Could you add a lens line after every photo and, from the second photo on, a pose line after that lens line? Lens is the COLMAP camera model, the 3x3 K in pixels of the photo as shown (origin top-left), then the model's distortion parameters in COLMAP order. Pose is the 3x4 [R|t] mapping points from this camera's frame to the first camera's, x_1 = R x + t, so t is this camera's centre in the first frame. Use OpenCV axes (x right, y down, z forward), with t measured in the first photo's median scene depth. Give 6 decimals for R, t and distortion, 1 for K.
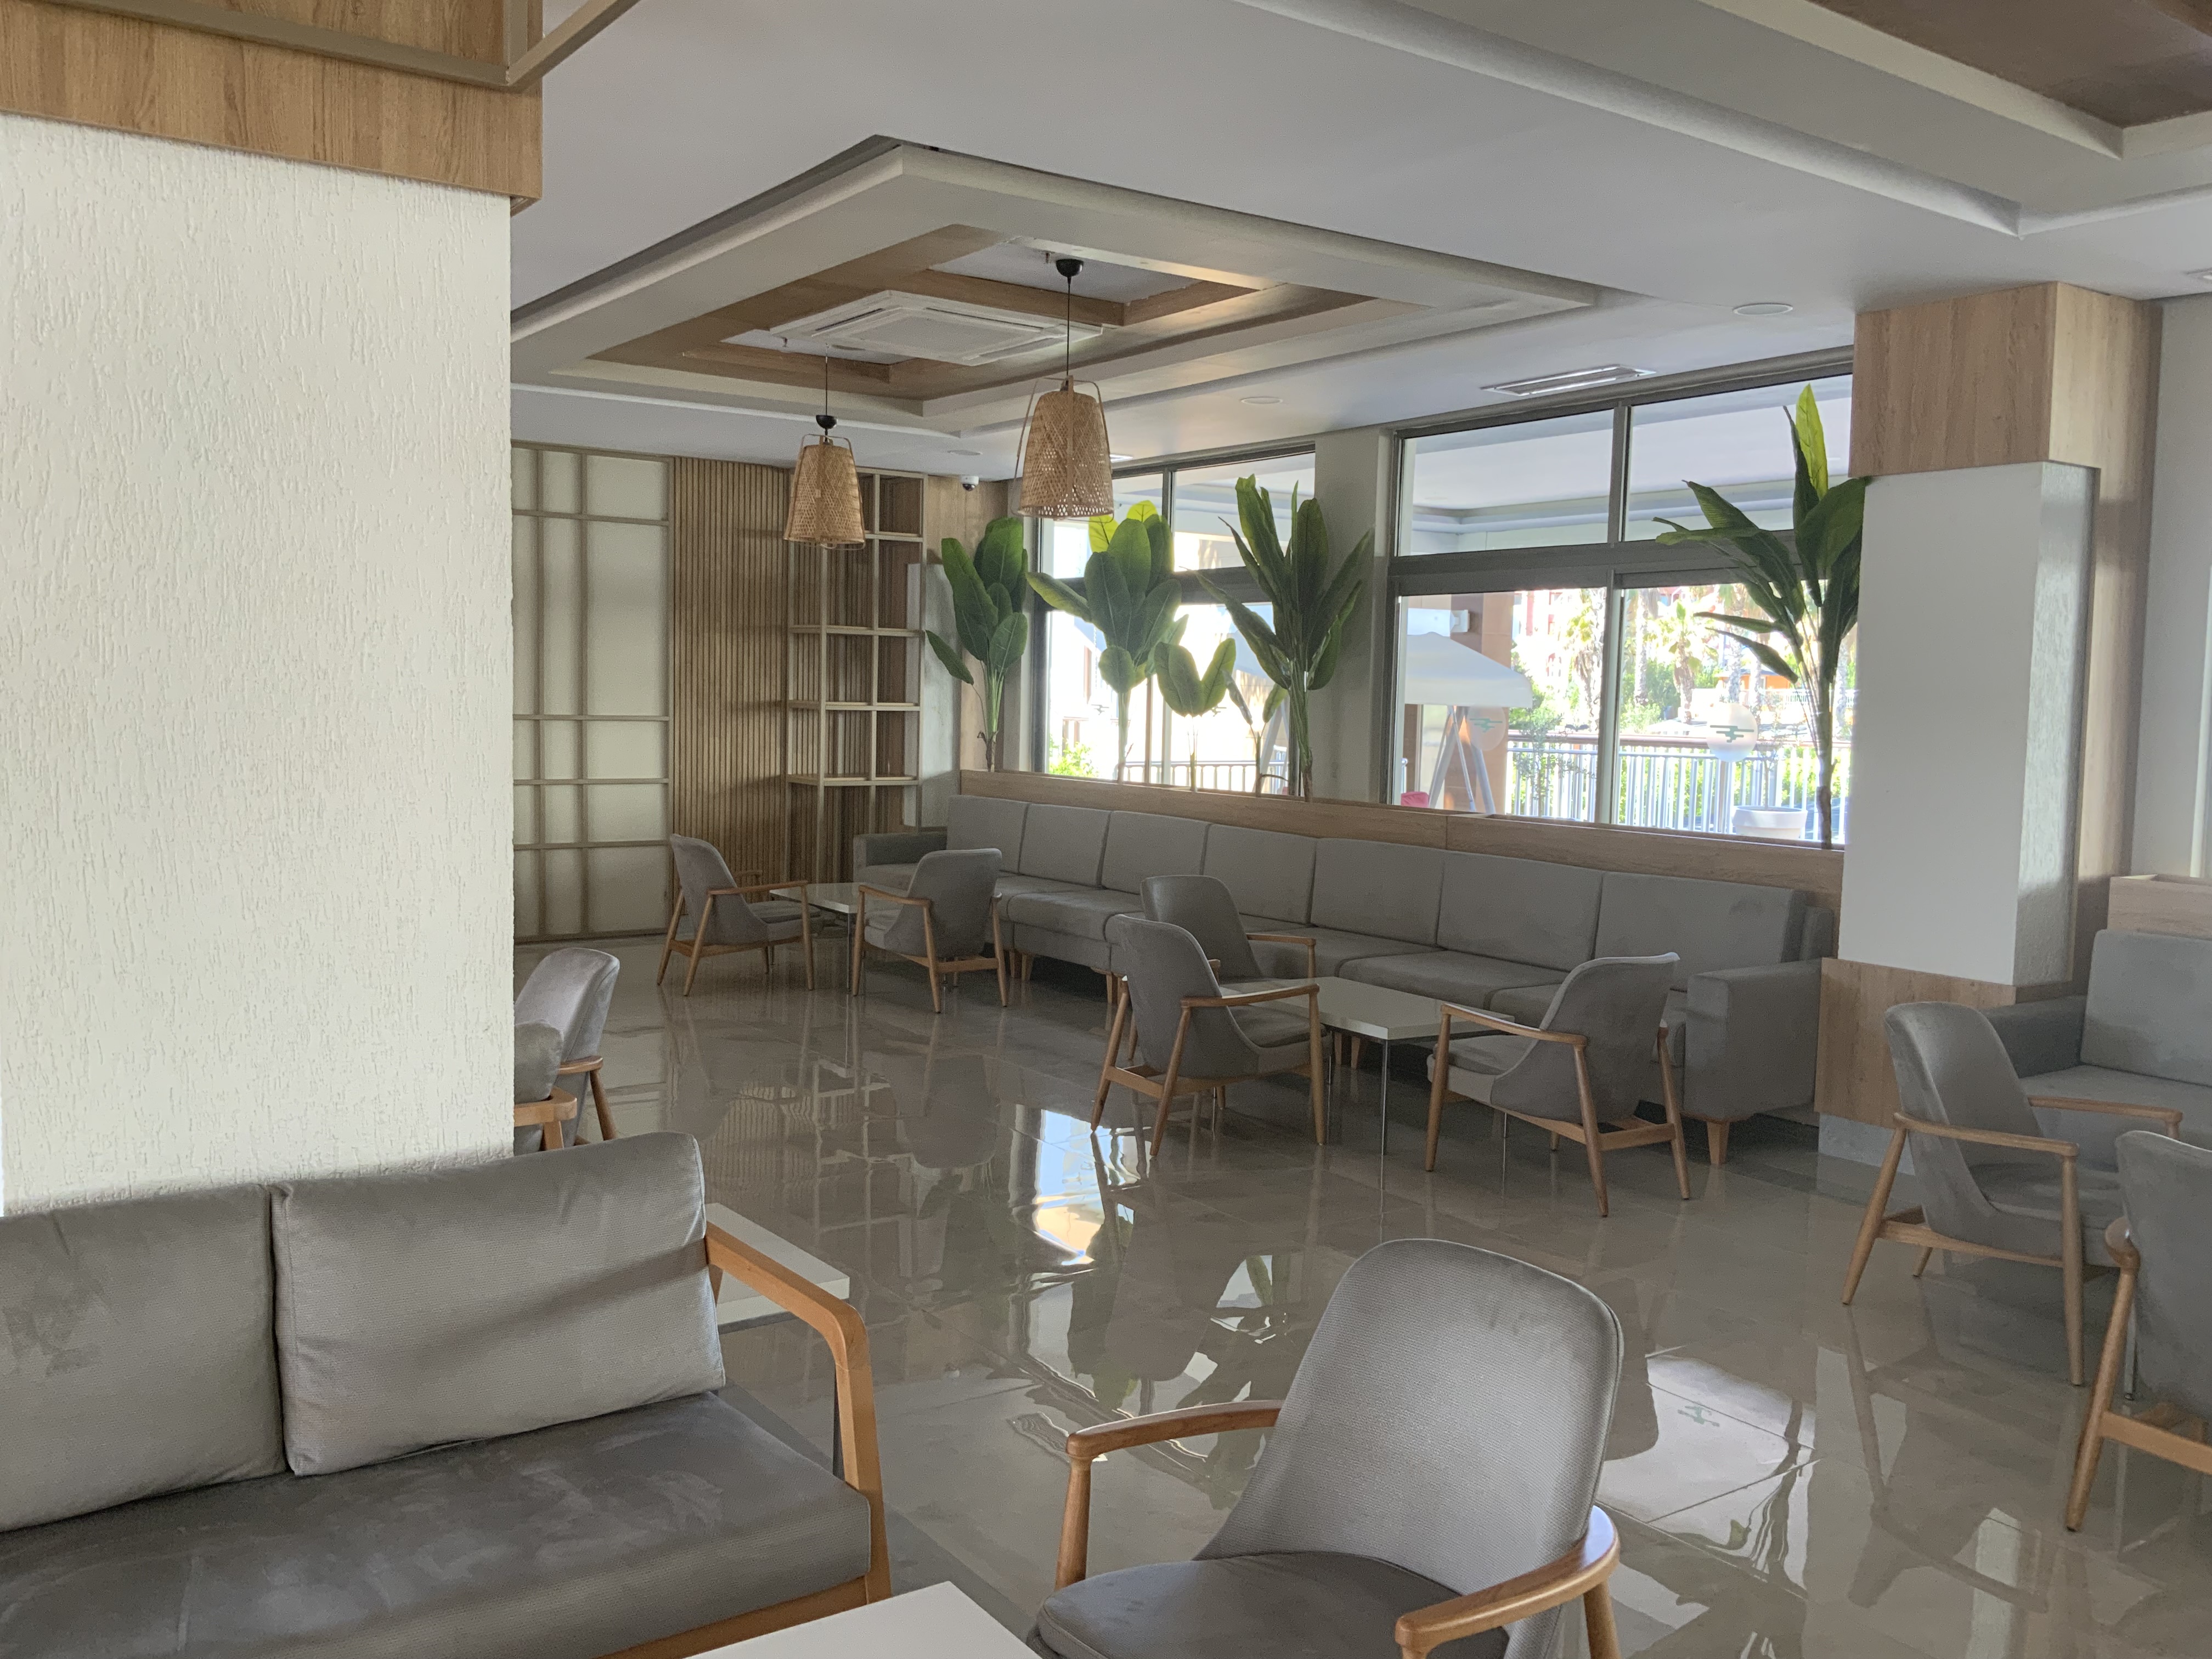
lens RADIAL K [[1829.9, 0, 1106.0], [0, 1829.9, 829.5], [0, 0, 1]] dist [0.144258, -0.253734]
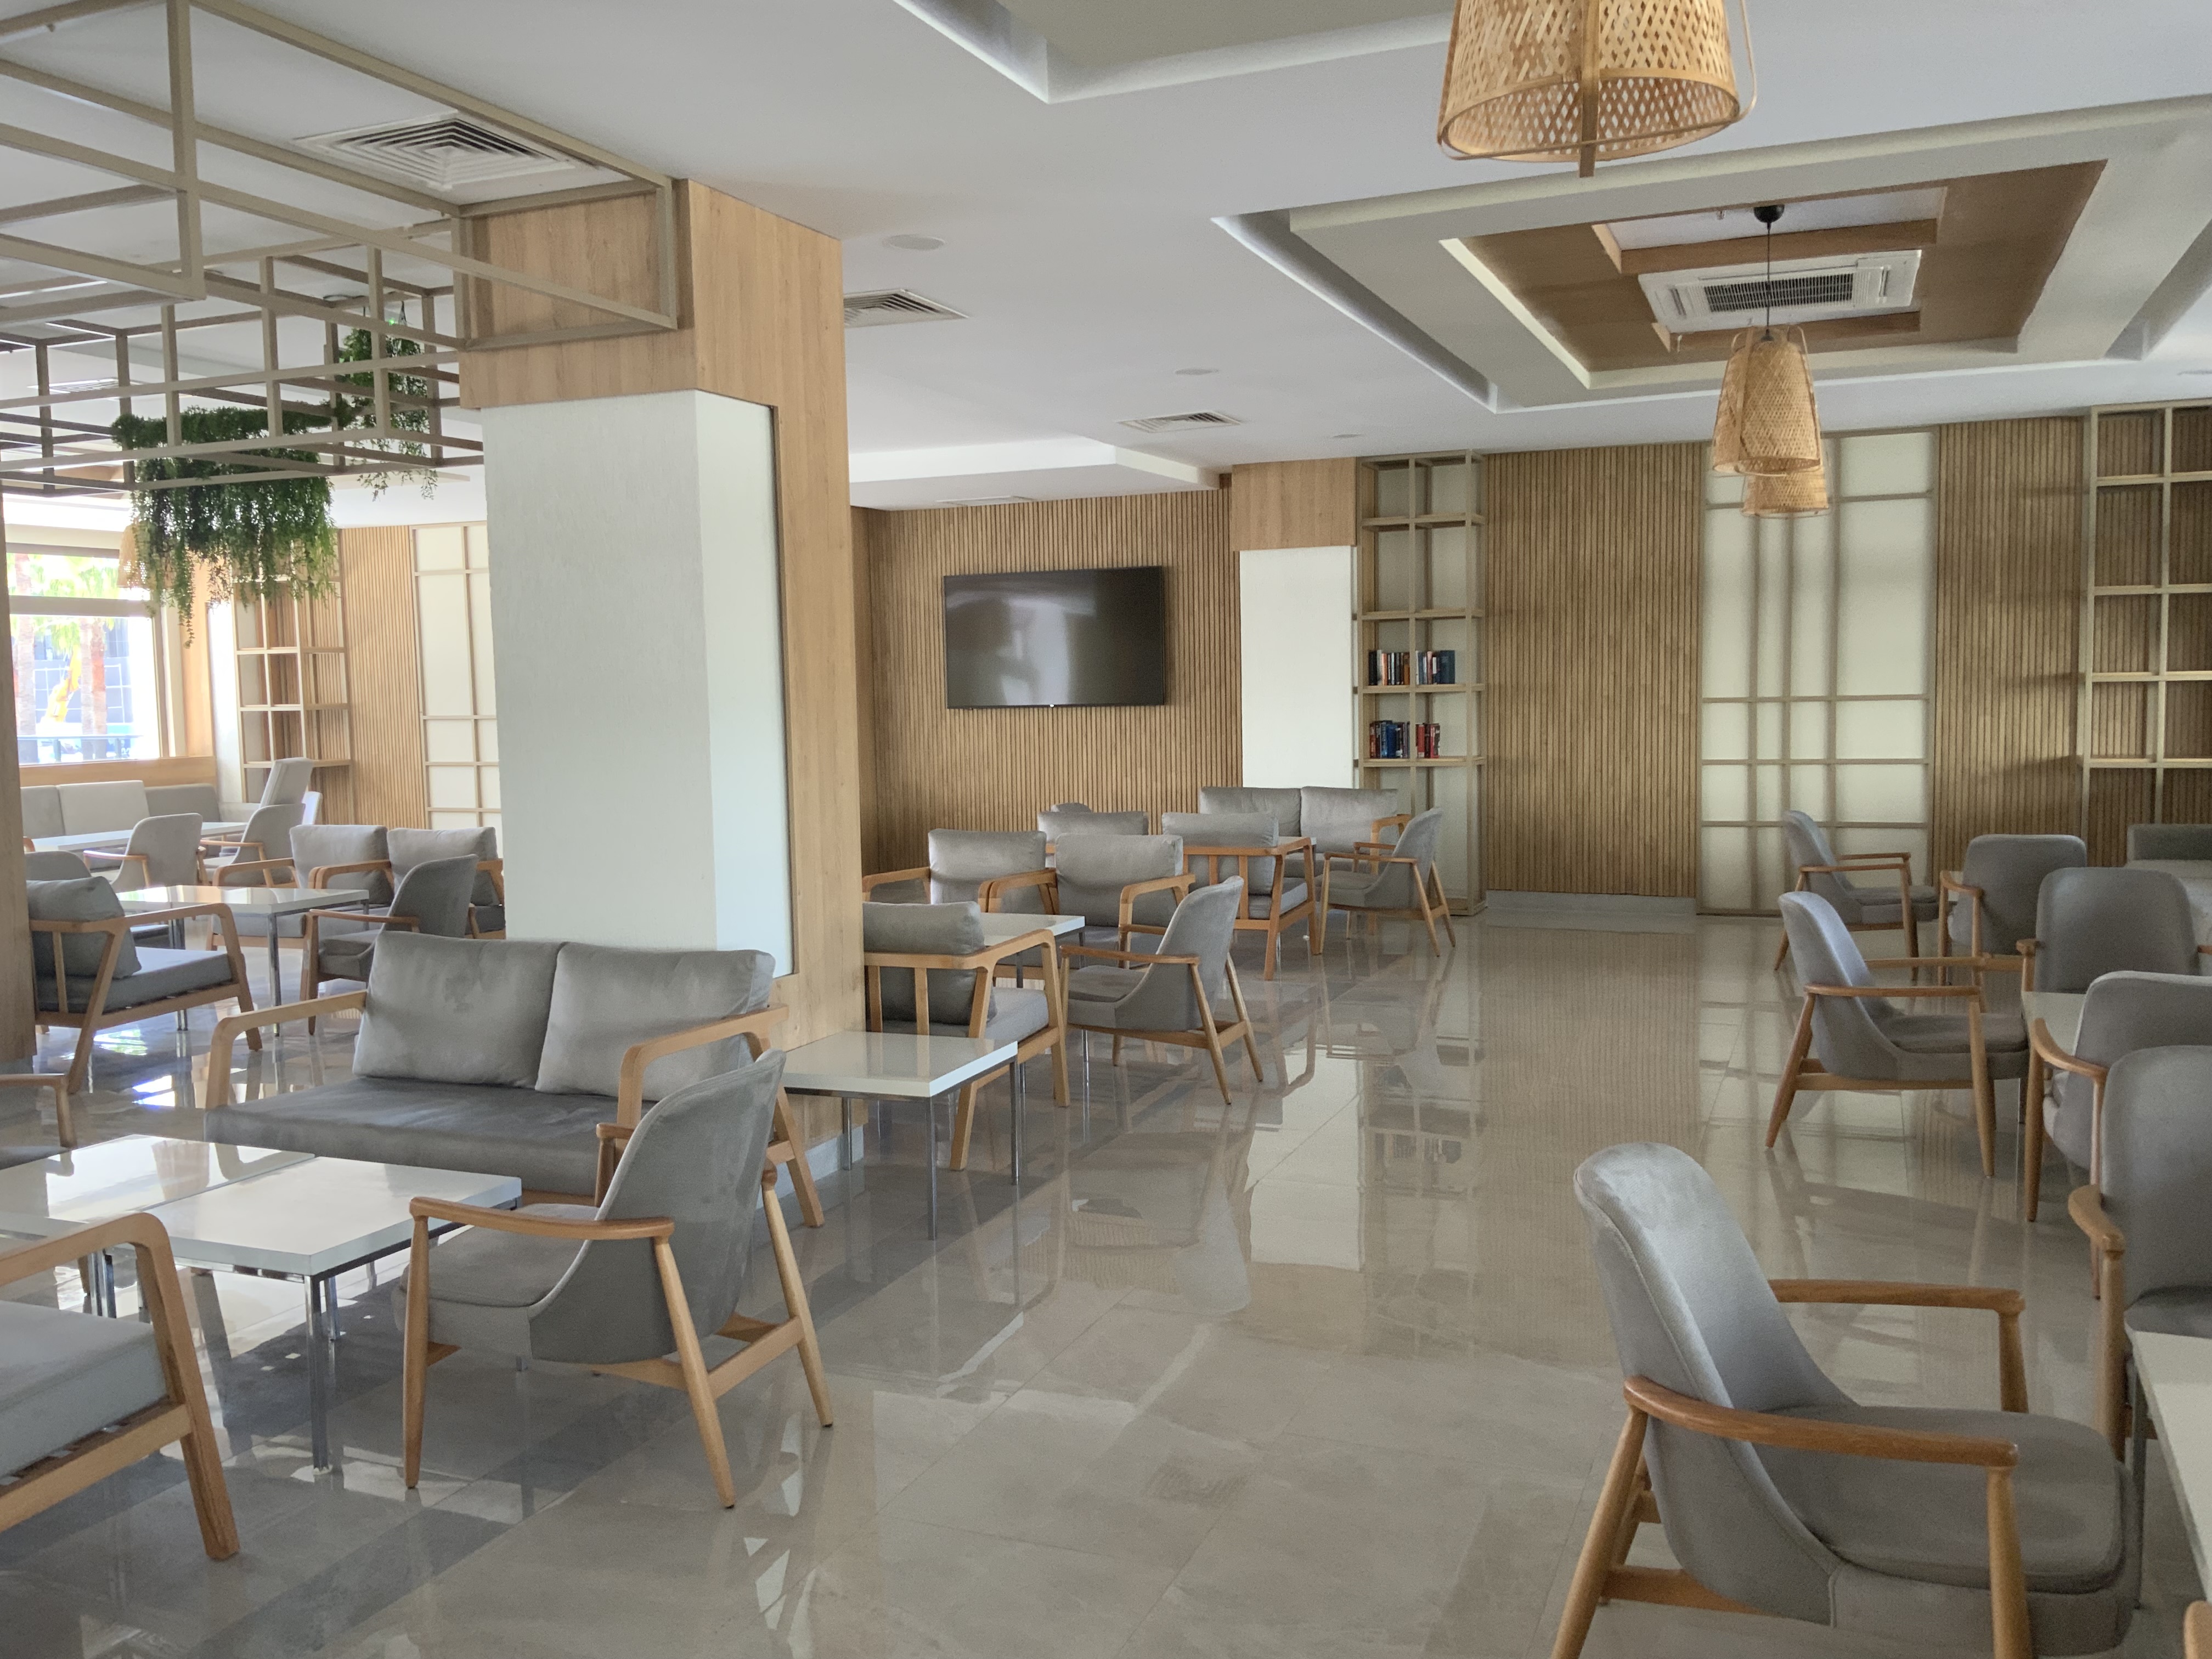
lens RADIAL K [[1829.9, 0, 1106.0], [0, 1829.9, 829.5], [0, 0, 1]] dist [0.144258, -0.253734]
pose [[0.523779, 0.037903, -0.851010, 0.370525], [-0.035943, 0.999103, 0.022377, 0.003206], [0.851096, 0.018867, 0.524672, 0.122228]]
